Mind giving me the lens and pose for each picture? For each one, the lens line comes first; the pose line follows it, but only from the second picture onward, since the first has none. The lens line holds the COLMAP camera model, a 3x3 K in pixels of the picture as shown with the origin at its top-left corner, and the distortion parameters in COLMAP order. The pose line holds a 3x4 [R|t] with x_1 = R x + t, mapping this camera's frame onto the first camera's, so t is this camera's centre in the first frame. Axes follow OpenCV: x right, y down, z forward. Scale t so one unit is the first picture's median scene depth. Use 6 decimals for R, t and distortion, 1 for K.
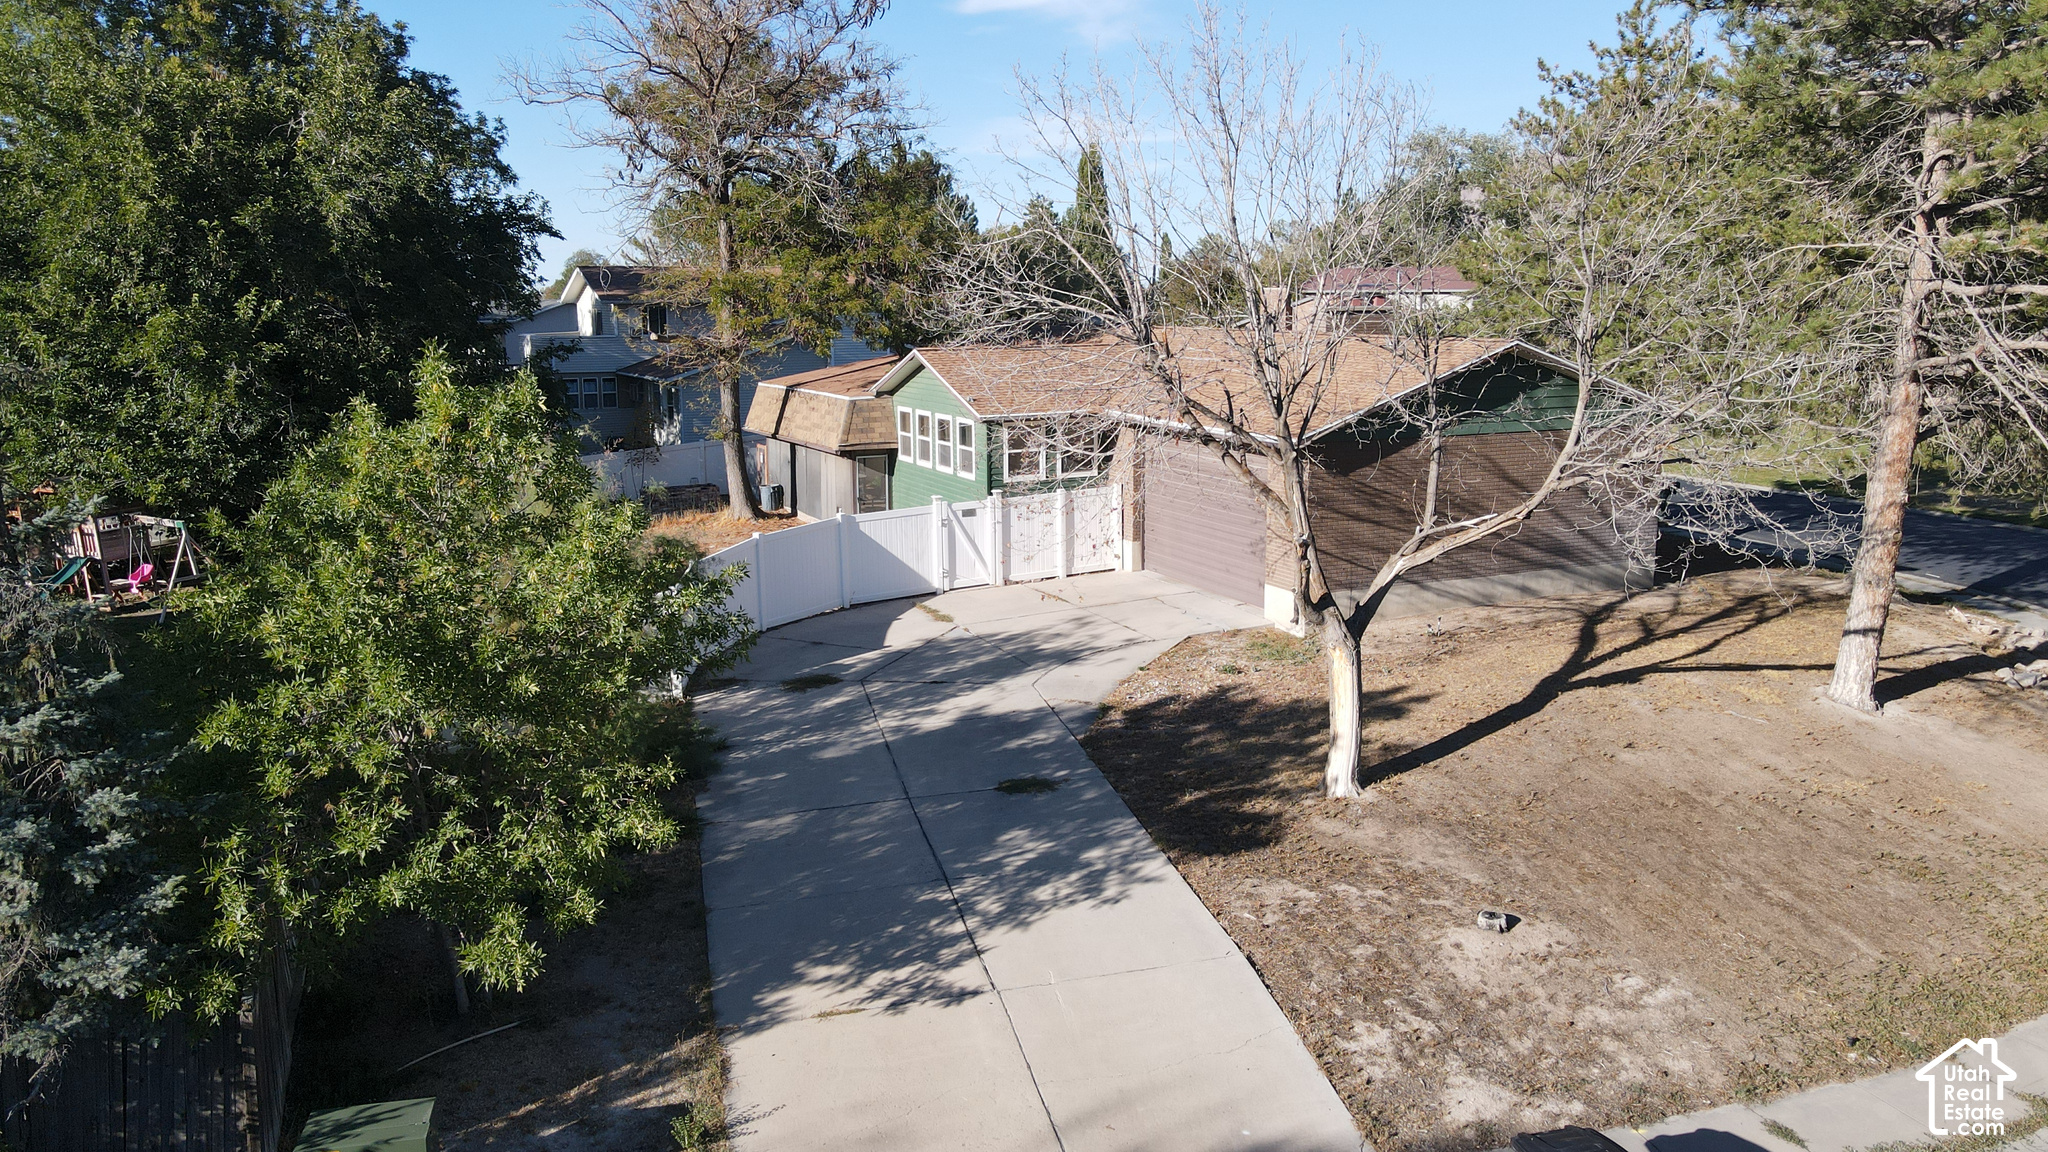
lens RADIAL K [[1509.5, 0, 1023.4], [0, 1509.5, 573.6], [0, 0, 1]] dist [0.005061, 0.020458]
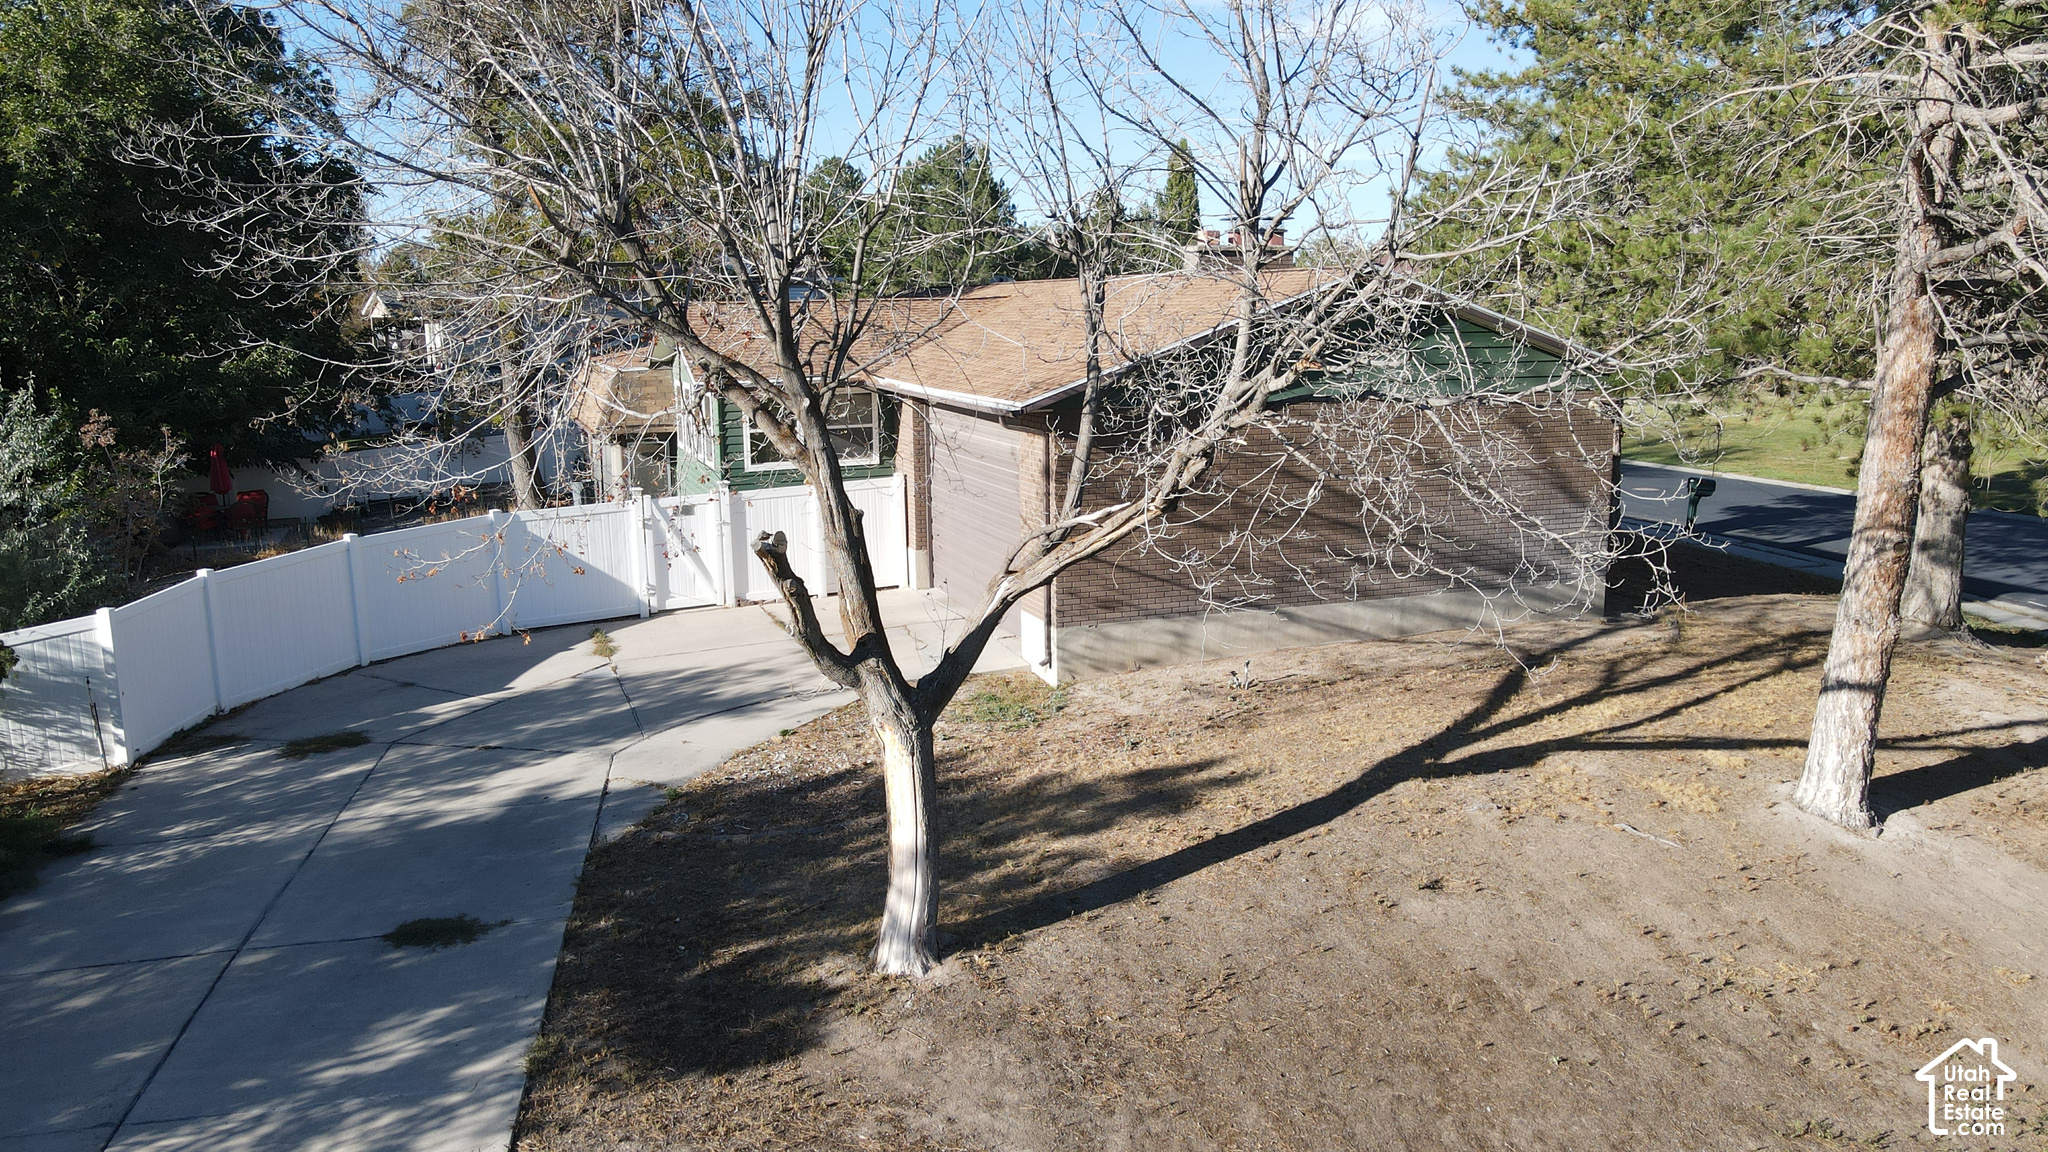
lens RADIAL K [[1509.5, 0, 1035.0], [0, 1509.5, 579.1], [0, 0, 1]] dist [0.005061, 0.020458]
pose [[0.996978, 0.009866, -0.077051, 0.248928], [-0.010295, 0.999934, -0.005172, -0.004961], [0.076995, 0.005950, 0.997014, 0.326295]]
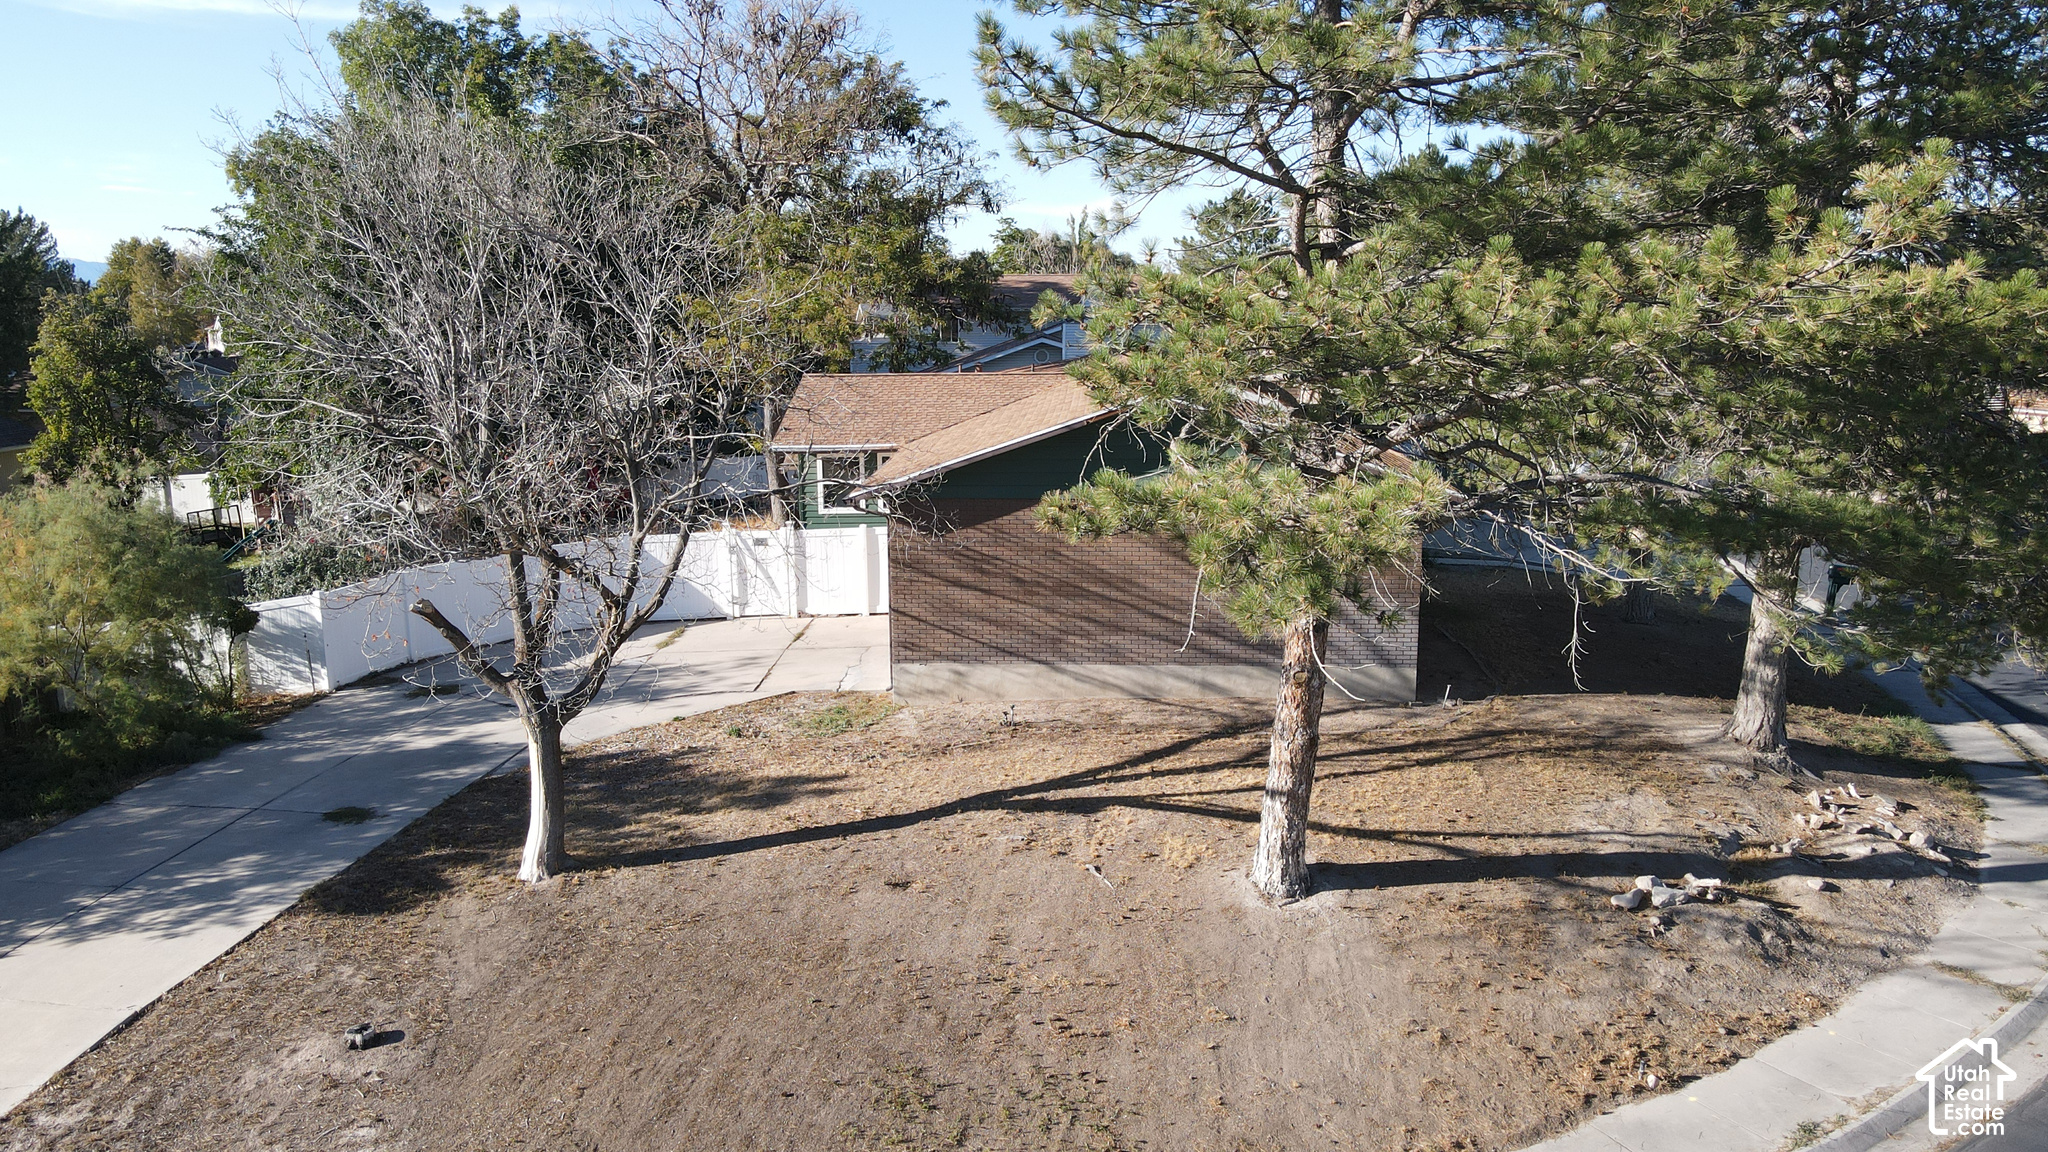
lens RADIAL K [[1509.5, 0, 1018.0], [0, 1509.5, 571.8], [0, 0, 1]] dist [0.005061, 0.020458]
pose [[0.884059, 0.087194, -0.459169, 0.727009], [-0.084125, 0.996084, 0.027181, -0.078406], [0.459741, 0.014598, 0.887933, 0.235693]]
